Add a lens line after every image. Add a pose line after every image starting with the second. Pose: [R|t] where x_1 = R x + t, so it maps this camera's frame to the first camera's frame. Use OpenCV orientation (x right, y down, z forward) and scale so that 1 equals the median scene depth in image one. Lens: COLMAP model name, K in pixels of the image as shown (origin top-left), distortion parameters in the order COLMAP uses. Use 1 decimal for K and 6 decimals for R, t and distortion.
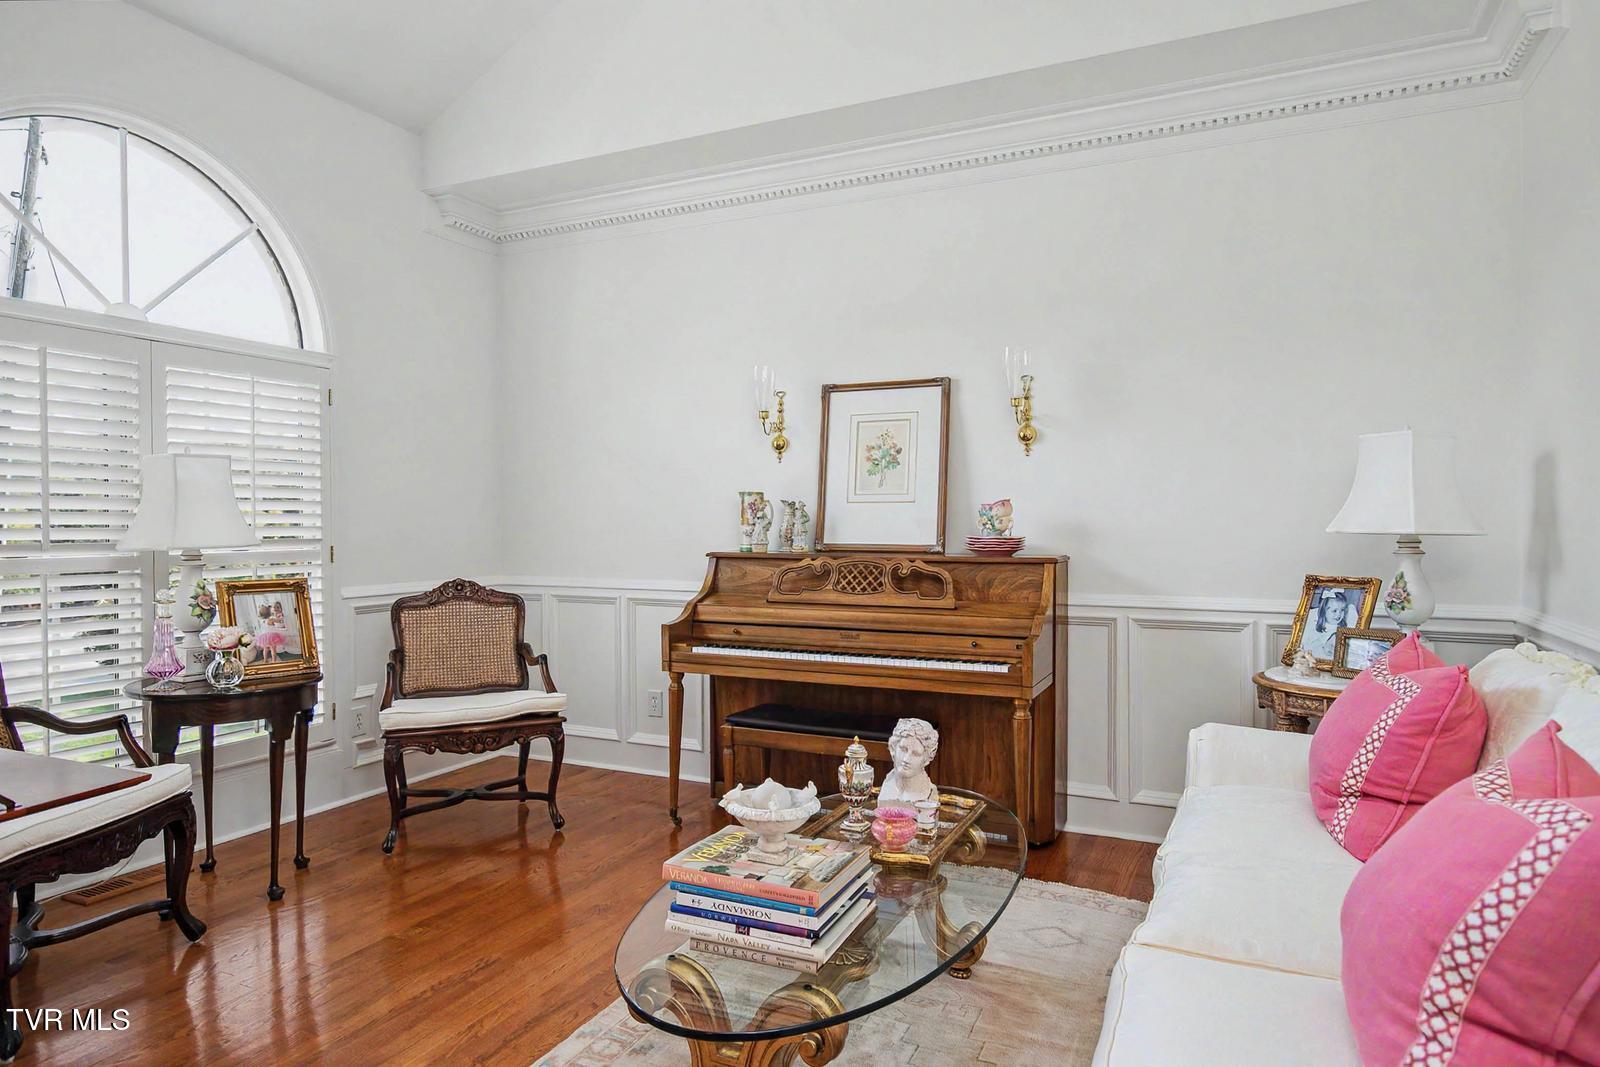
lens RADIAL K [[964.4, 0, 796.4], [0, 964.4, 534.6], [0, 0, 1]] dist [-0.001311, 0.002008]
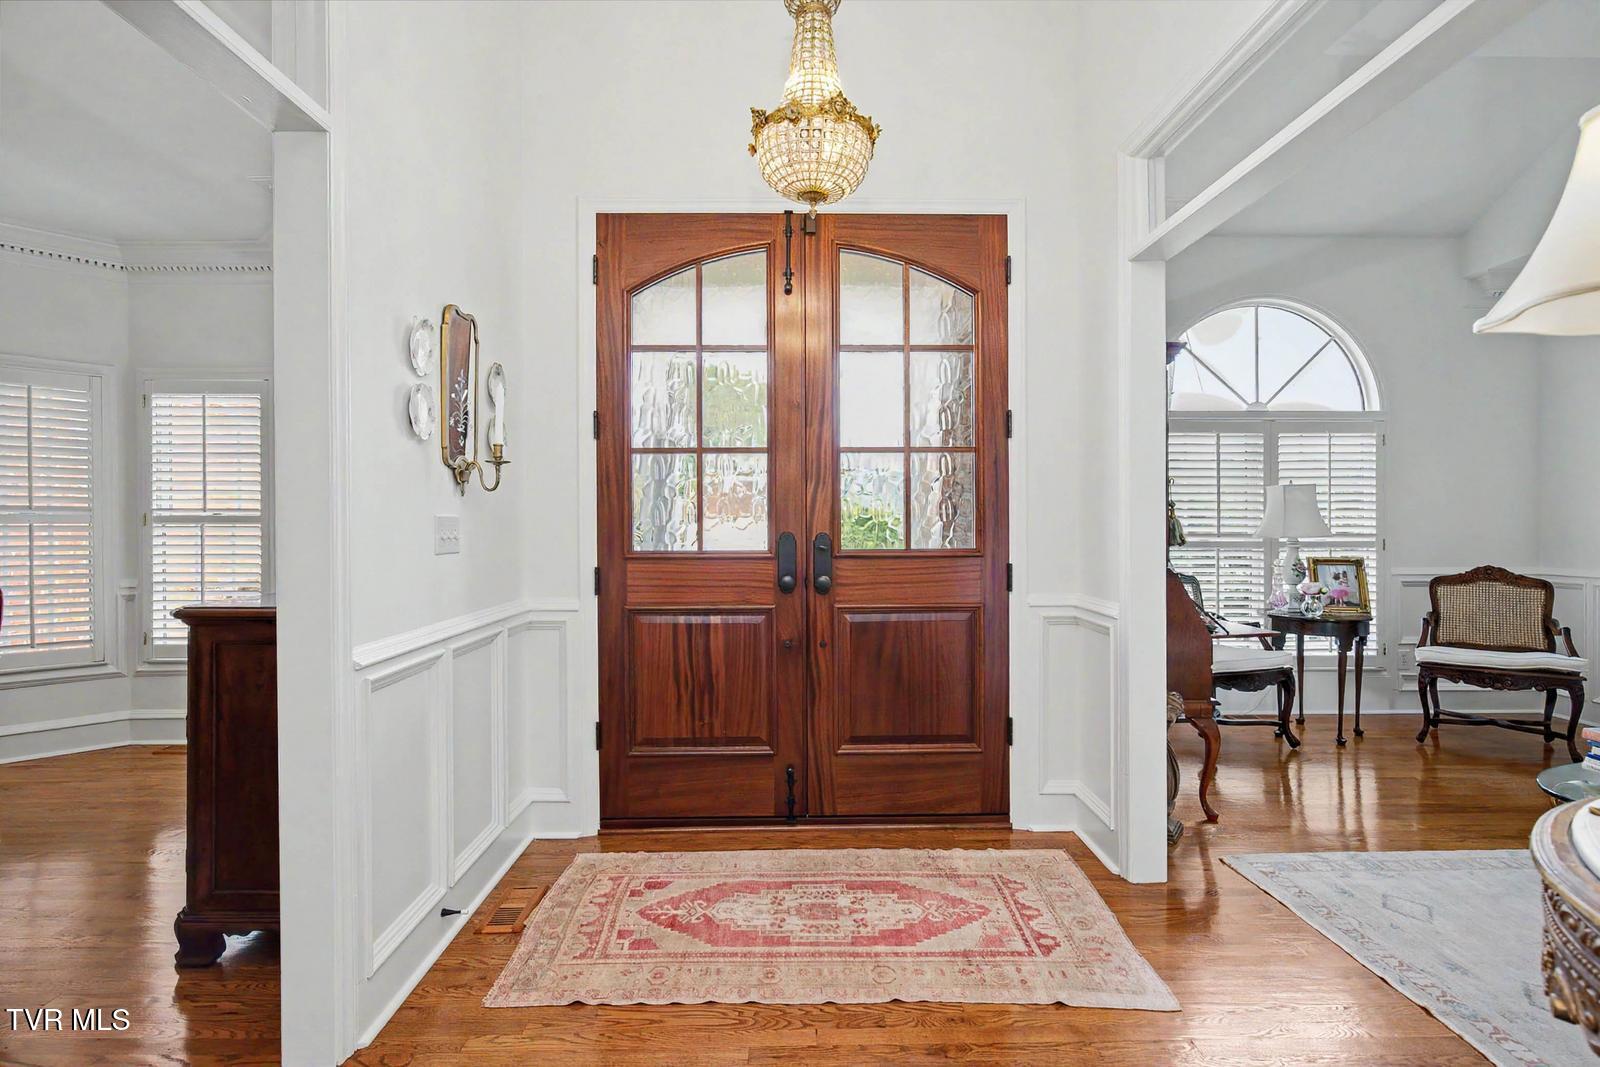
lens RADIAL K [[813.8, 0, 790.6], [0, 813.8, 525.0], [0, 0, 1]] dist [0.010745, 0.001108]
pose [[0.460744, 0.004886, -0.887520, 0.270508], [-0.014690, 0.999890, -0.002122, 0.007538], [0.887412, 0.014015, 0.460765, -0.492467]]
